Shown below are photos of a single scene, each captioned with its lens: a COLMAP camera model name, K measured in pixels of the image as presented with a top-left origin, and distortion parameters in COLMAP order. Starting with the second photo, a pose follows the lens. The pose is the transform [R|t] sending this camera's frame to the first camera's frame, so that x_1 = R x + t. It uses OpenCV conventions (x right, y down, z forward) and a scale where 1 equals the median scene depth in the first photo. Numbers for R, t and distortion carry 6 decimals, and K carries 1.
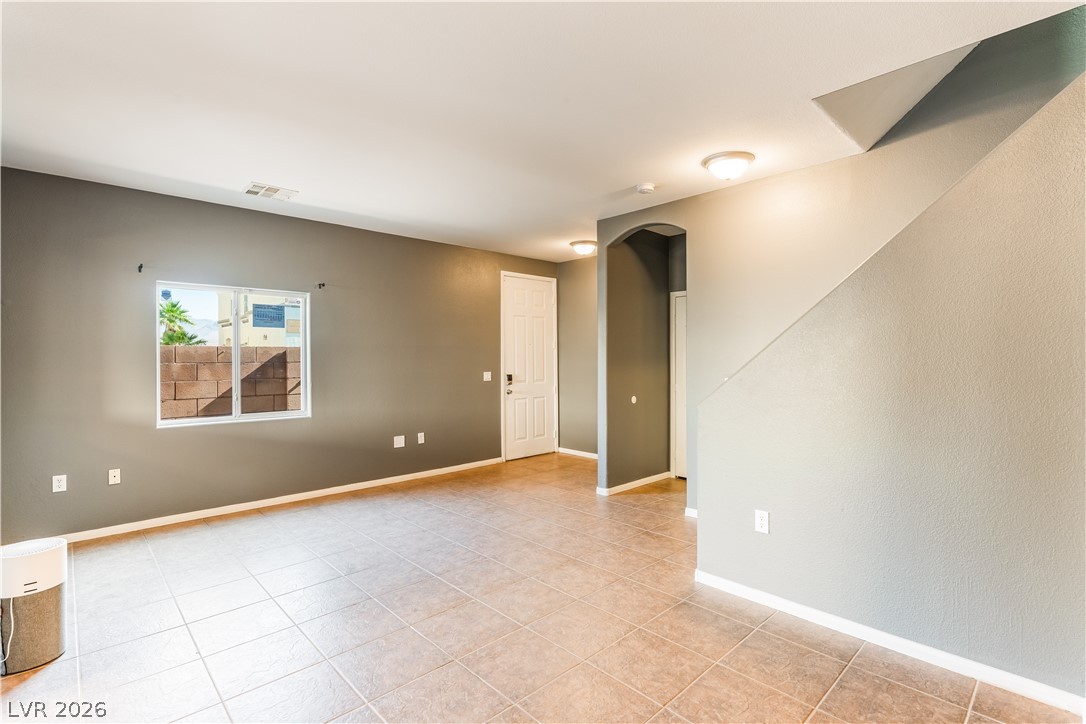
lens RADIAL K [[515.8, 0, 541.2], [0, 515.8, 364.3], [0, 0, 1]] dist [-0.001275, -0.001542]
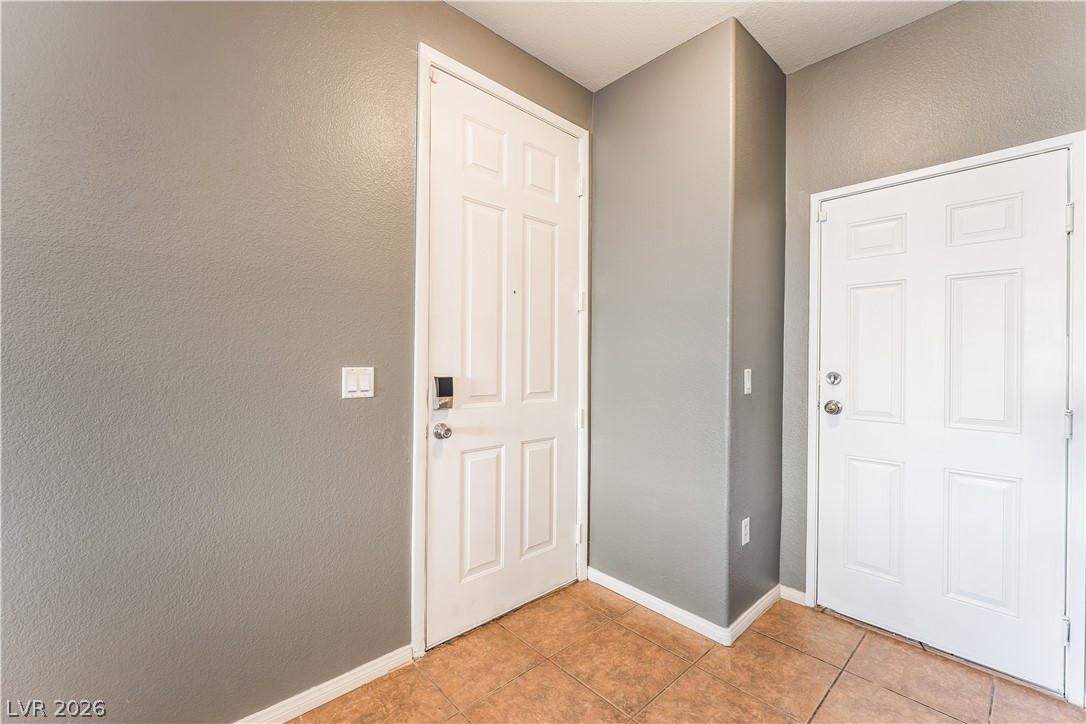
lens RADIAL K [[453.1, 0, 544.6], [0, 453.1, 365.5], [0, 0, 1]] dist [-0.004814, -0.000875]
pose [[0.999742, 0.016423, -0.015670, 0.004776], [-0.016435, 0.999865, -0.000615, 0.011717], [0.015658, 0.000872, 0.999877, 0.704723]]
